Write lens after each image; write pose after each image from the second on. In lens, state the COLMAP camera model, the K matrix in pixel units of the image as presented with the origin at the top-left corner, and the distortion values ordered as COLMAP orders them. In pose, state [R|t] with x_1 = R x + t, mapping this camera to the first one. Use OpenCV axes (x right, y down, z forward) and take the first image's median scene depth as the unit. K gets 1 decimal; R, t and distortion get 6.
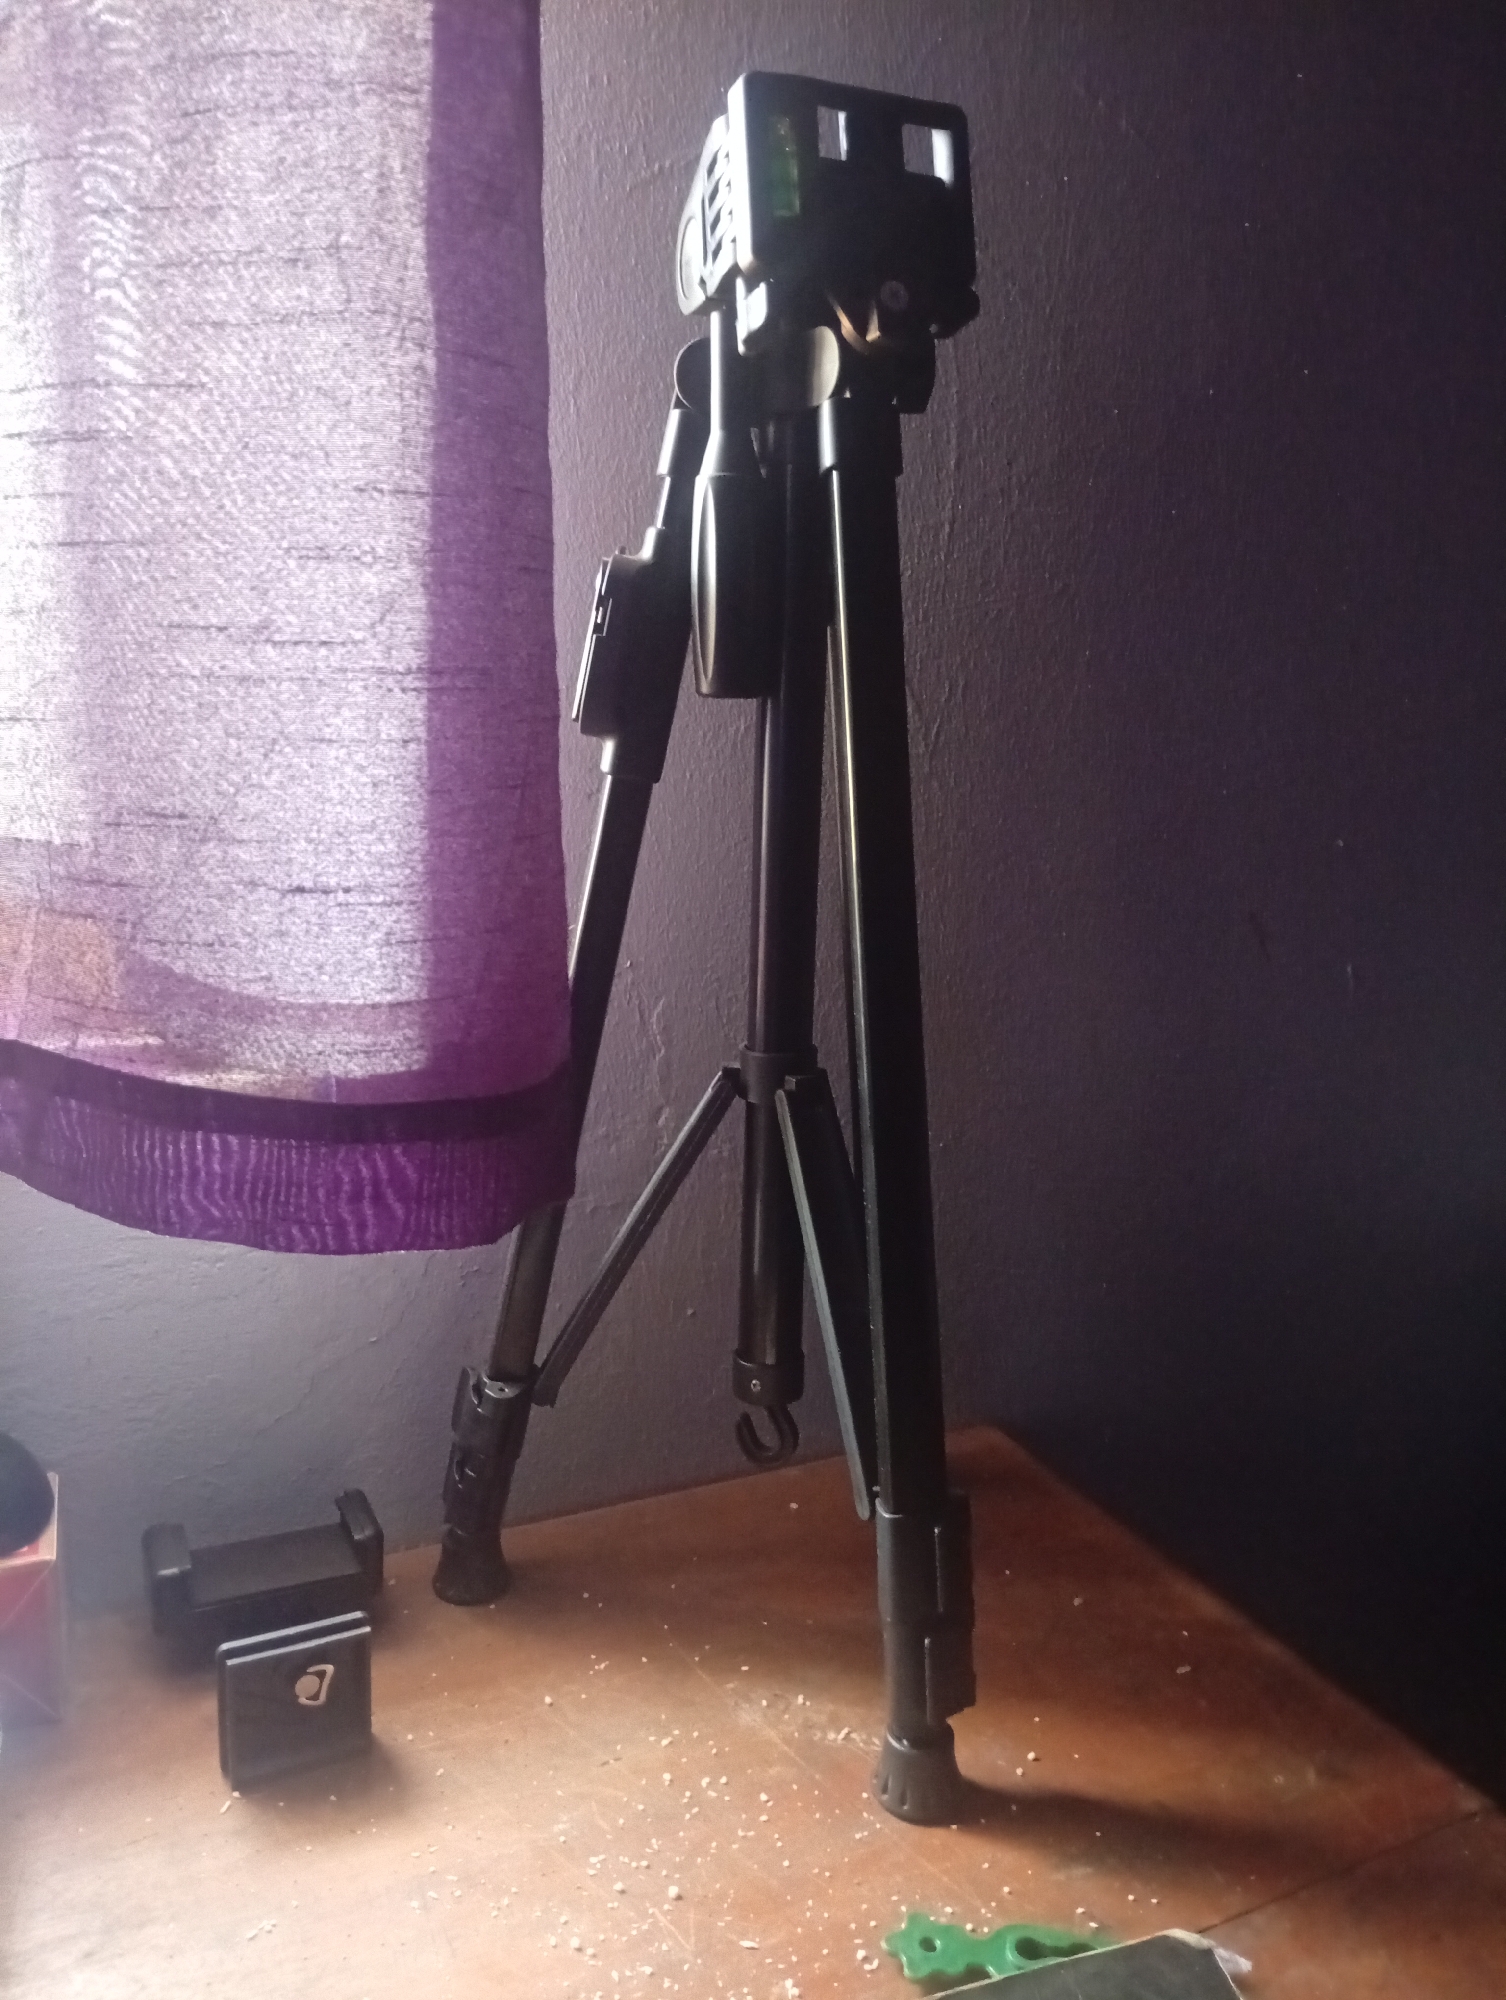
lens RADIAL K [[1544.8, 0, 753.0], [0, 1544.8, 1000.0], [0, 0, 1]] dist [0.009996, 0.000444]
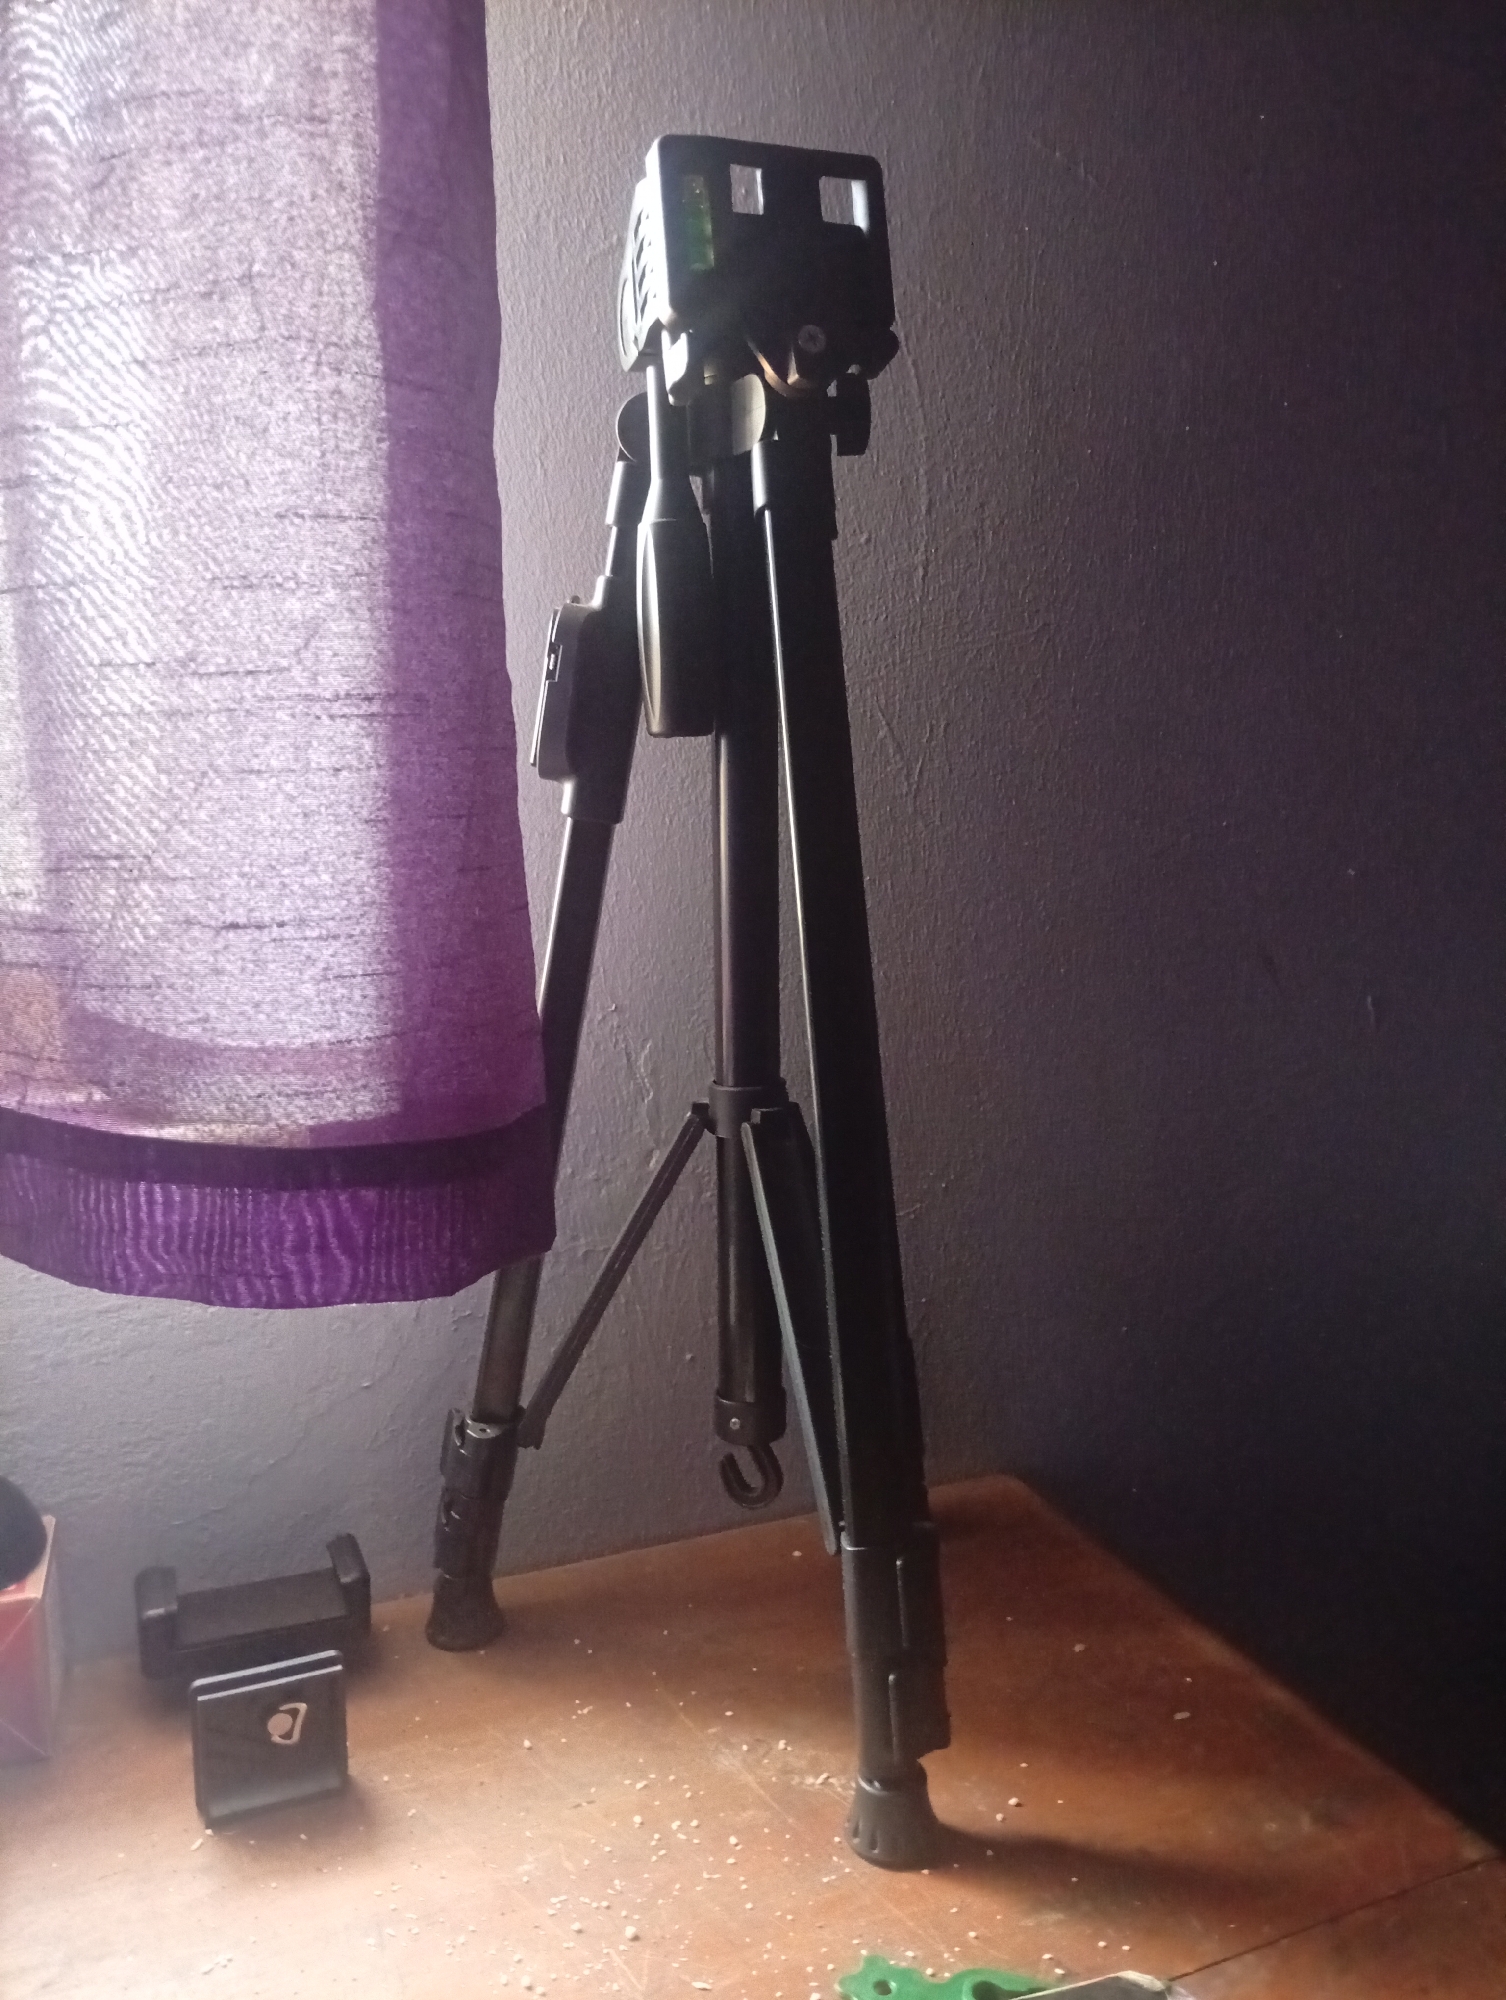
lens RADIAL K [[1551.6, 0, 753.0], [0, 1551.6, 1000.0], [0, 0, 1]] dist [0.005565, -0.000021]
pose [[0.997424, -0.028562, -0.065796, 0.099100], [0.025326, 0.998453, -0.049497, 0.030656], [0.067108, 0.047703, 0.996605, -0.008770]]
